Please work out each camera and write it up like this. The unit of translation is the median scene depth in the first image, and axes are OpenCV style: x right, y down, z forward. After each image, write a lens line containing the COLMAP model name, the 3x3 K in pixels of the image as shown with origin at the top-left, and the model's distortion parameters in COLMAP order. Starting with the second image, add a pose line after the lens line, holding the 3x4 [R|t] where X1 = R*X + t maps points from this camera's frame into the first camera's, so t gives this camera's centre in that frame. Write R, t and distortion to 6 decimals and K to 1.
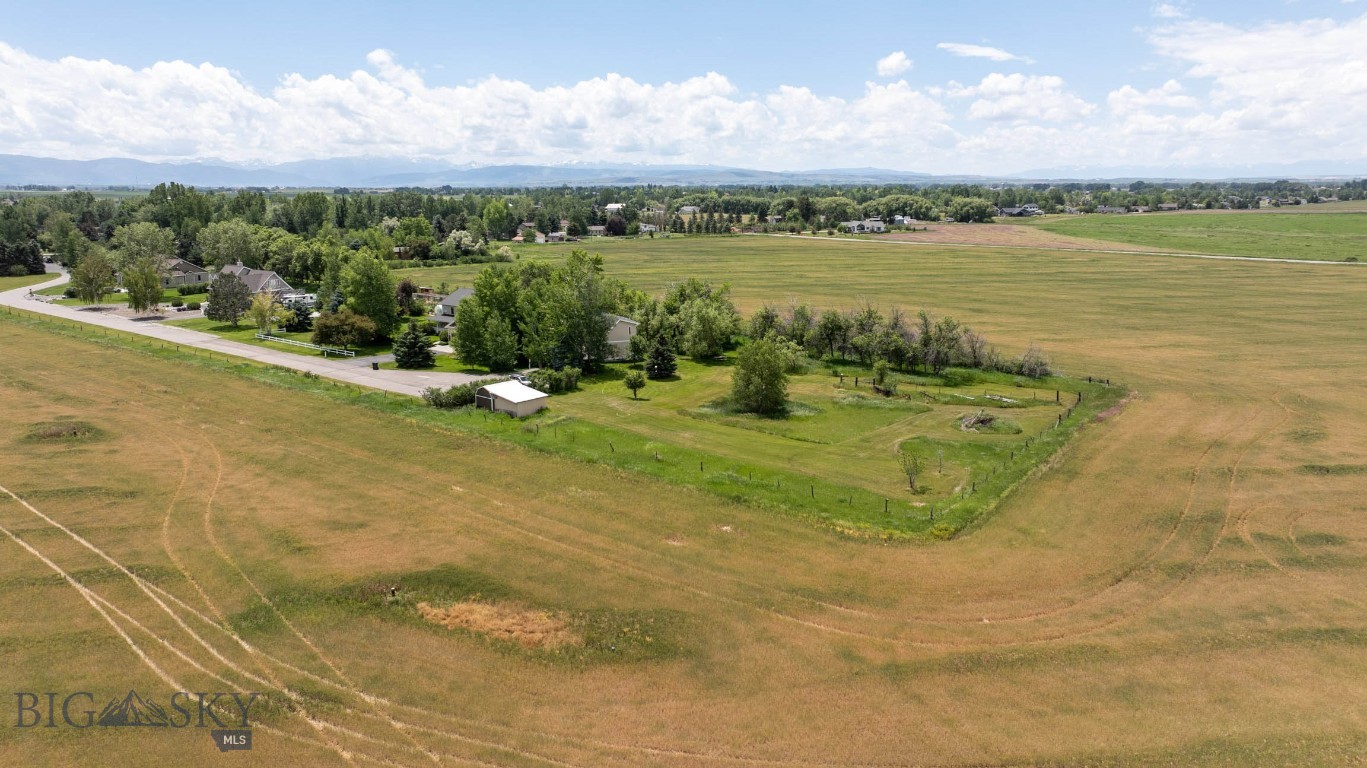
lens RADIAL K [[935.9, 0, 674.2], [0, 935.9, 385.0], [0, 0, 1]] dist [-0.042228, 0.031461]
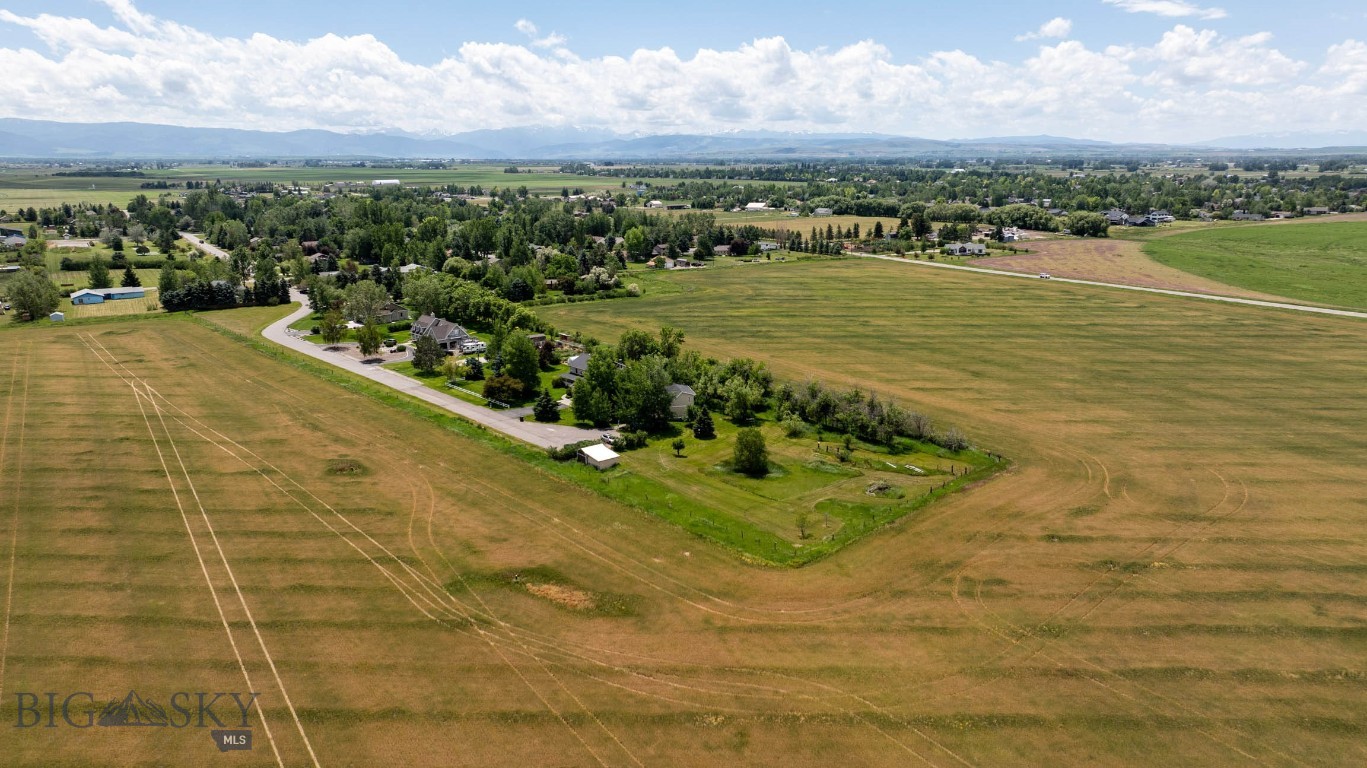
lens RADIAL K [[935.9, 0, 687.0], [0, 935.9, 392.7], [0, 0, 1]] dist [-0.042228, 0.031461]
pose [[0.987697, 0.039051, -0.151424, 0.222780], [-0.032332, 0.998391, 0.046587, -0.177532], [0.153000, -0.041118, 0.987370, -0.589356]]
